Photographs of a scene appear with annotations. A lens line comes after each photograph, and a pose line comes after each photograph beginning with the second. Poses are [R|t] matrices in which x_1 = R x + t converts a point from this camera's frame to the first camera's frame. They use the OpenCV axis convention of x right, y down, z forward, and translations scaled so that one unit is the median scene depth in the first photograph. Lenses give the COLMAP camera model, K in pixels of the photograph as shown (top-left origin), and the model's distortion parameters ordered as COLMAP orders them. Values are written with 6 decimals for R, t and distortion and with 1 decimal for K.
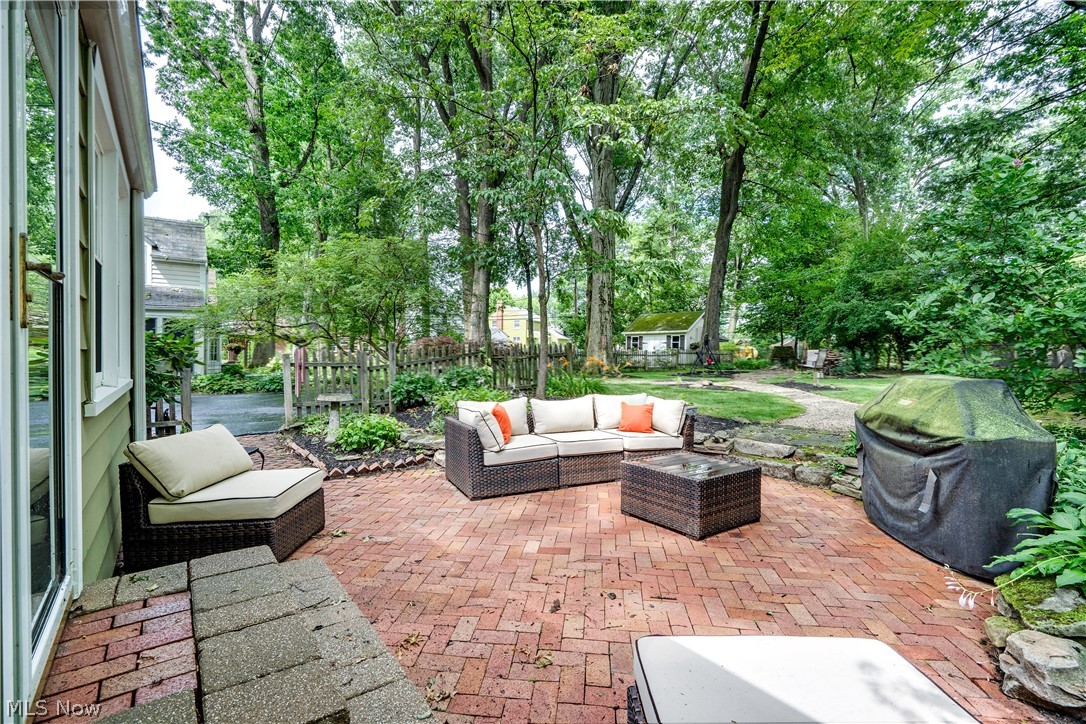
lens RADIAL K [[500.8, 0, 543.0], [0, 500.8, 362.0], [0, 0, 1]] dist [-0.000042, 0.000415]
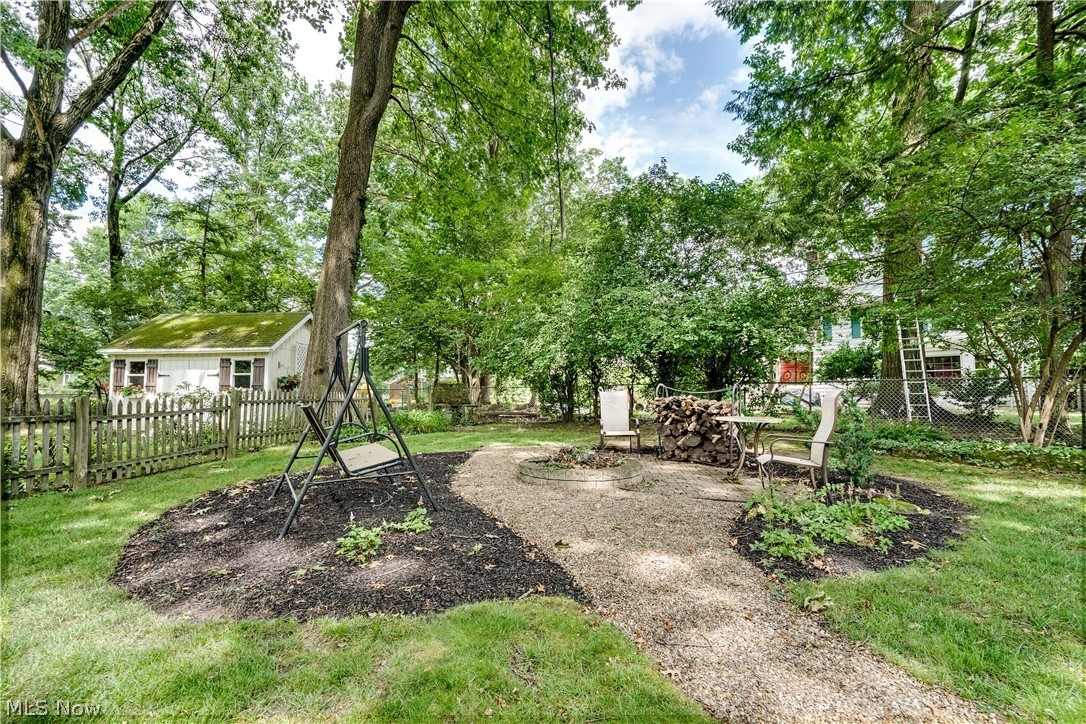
lens RADIAL K [[500.8, 0, 543.0], [0, 500.8, 362.0], [0, 0, 1]] dist [-0.000042, 0.000415]
pose [[0.717520, 0.032915, 0.695760, 0.269698], [0.019330, 0.997557, -0.067126, -0.027709], [-0.696270, 0.061613, 0.715131, 0.910454]]
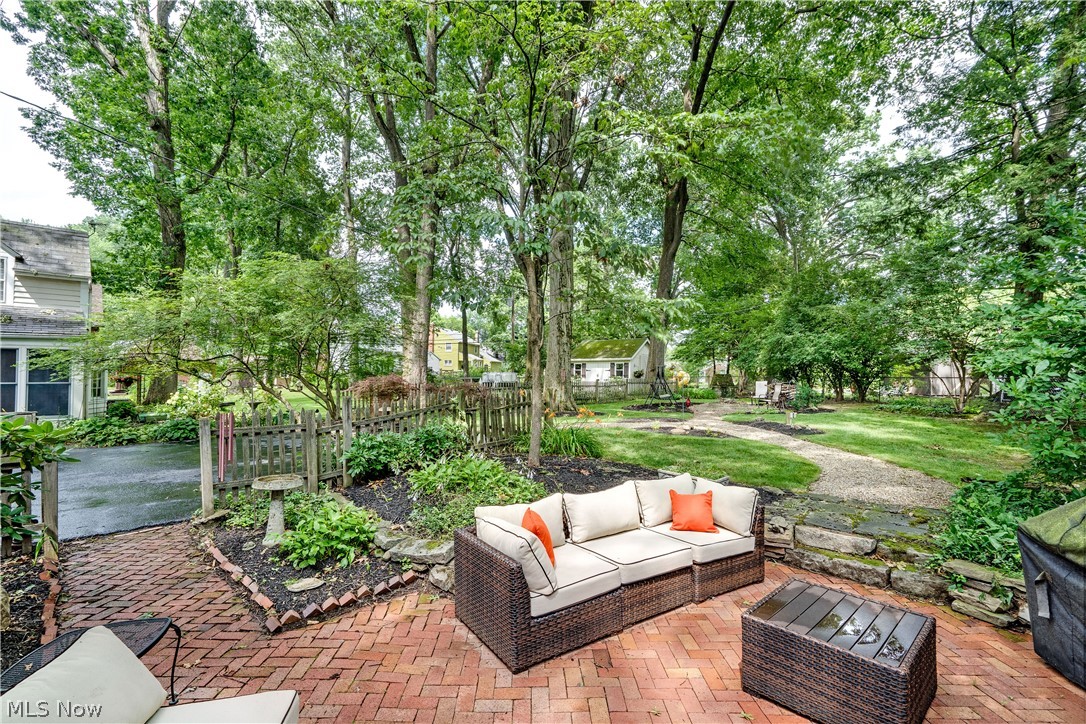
lens RADIAL K [[508.3, 0, 544.8], [0, 508.3, 368.5], [0, 0, 1]] dist [0.000380, -0.000100]
pose [[0.990213, 0.004211, 0.139498, -0.037051], [0.000095, 0.999524, -0.030849, -0.020874], [-0.139562, 0.030560, 0.989742, 0.056365]]
